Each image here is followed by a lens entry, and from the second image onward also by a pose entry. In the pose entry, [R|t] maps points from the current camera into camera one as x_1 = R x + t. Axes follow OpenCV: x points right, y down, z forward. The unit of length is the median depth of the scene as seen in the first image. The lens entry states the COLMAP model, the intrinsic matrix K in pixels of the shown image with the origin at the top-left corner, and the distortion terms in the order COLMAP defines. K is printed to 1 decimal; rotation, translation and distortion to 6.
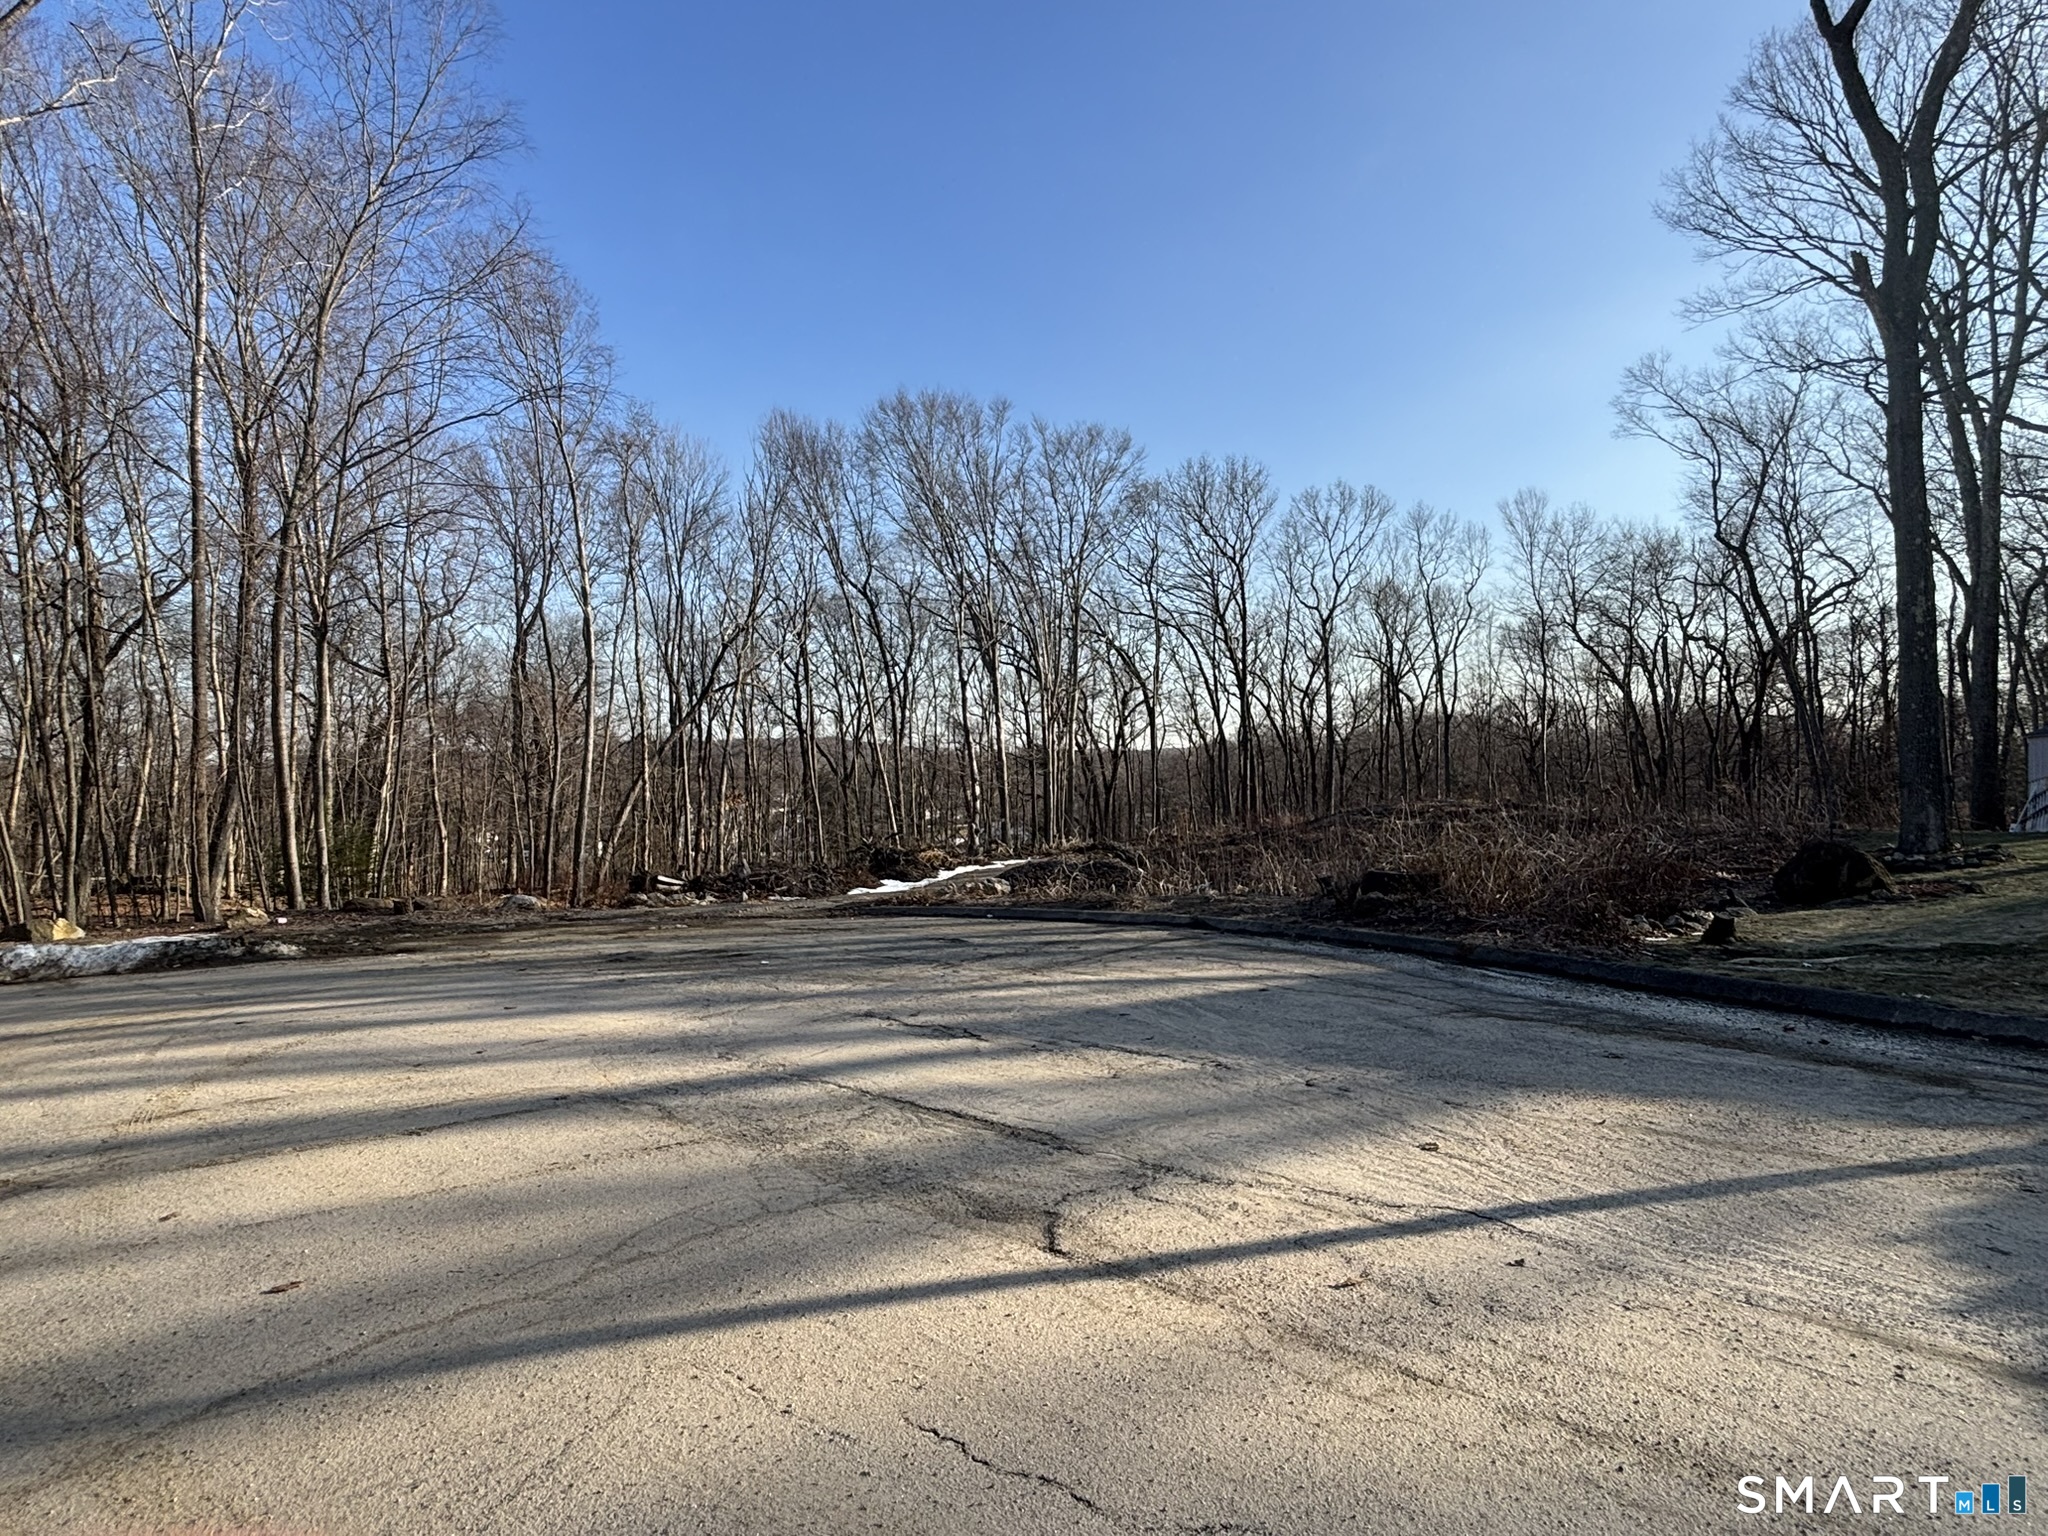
lens RADIAL K [[1094.8, 0, 1017.1], [0, 1094.8, 770.4], [0, 0, 1]] dist [0.000572, -0.000747]
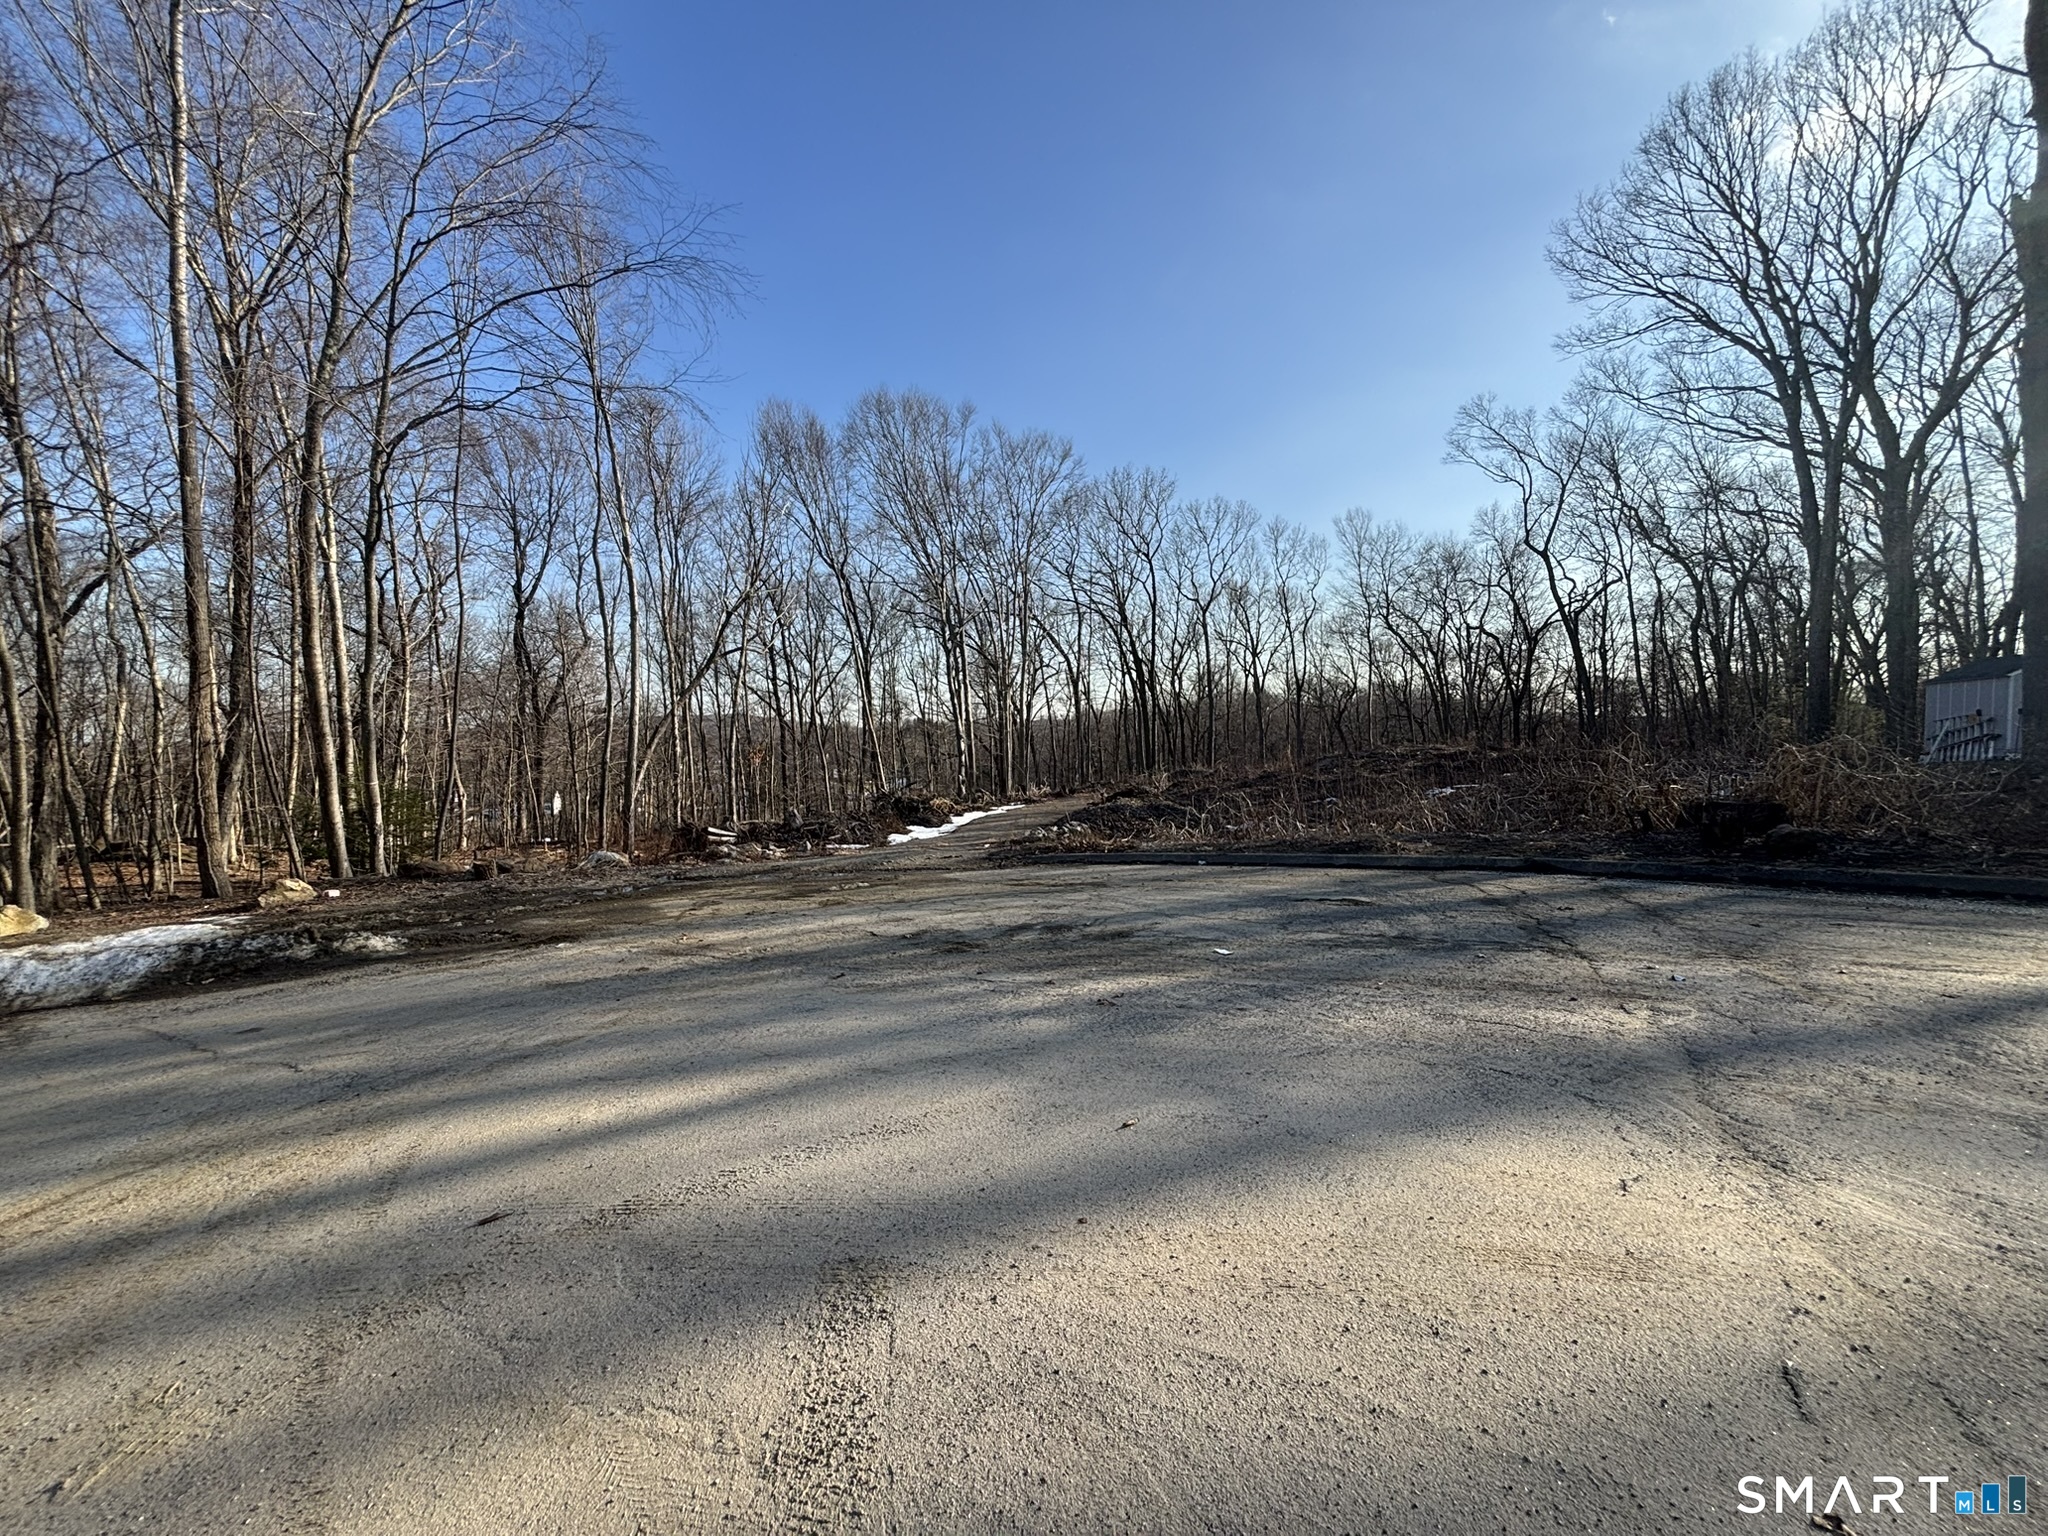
lens RADIAL K [[829.8, 0, 1018.5], [0, 829.8, 774.3], [0, 0, 1]] dist [0.000304, -0.000582]
pose [[0.987515, -0.015045, 0.156803, -0.104338], [0.008512, 0.999071, 0.042250, 0.010719], [-0.157293, -0.040388, 0.986726, 0.125126]]
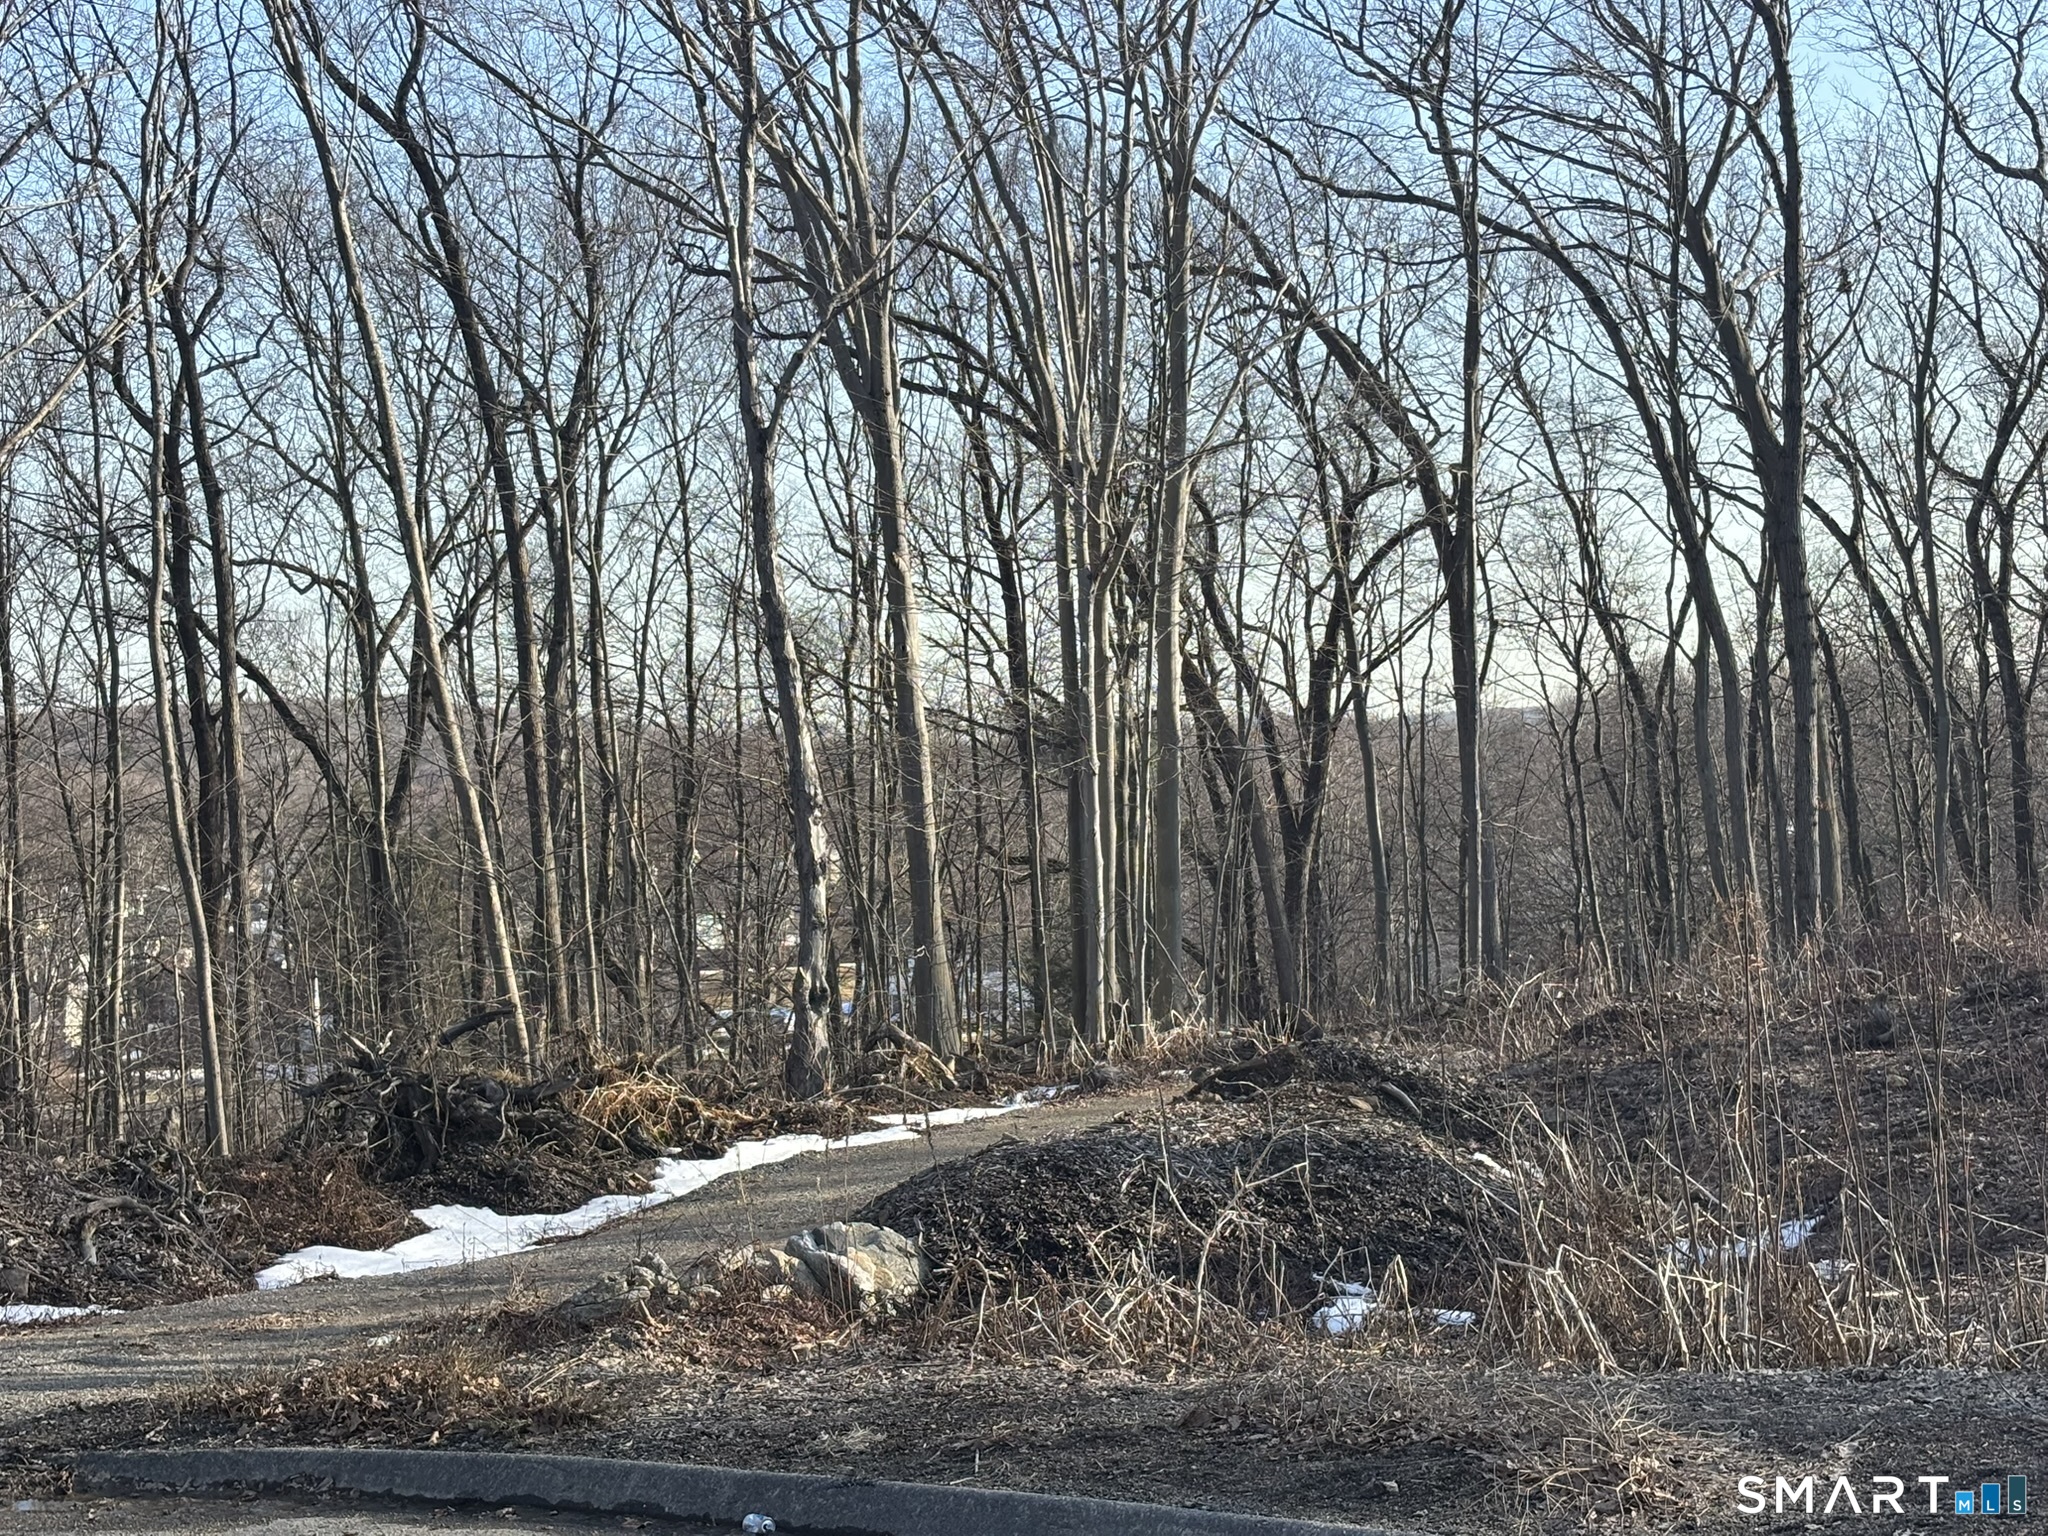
lens RADIAL K [[3384.1, 0, 1007.9], [0, 3384.1, 742.7], [0, 0, 1]] dist [0.290974, -1.200908]
pose [[0.999826, -0.018040, 0.004700, 0.005284], [0.018106, 0.999732, -0.014443, 0.006380], [-0.004438, 0.014526, 0.999885, 0.164346]]
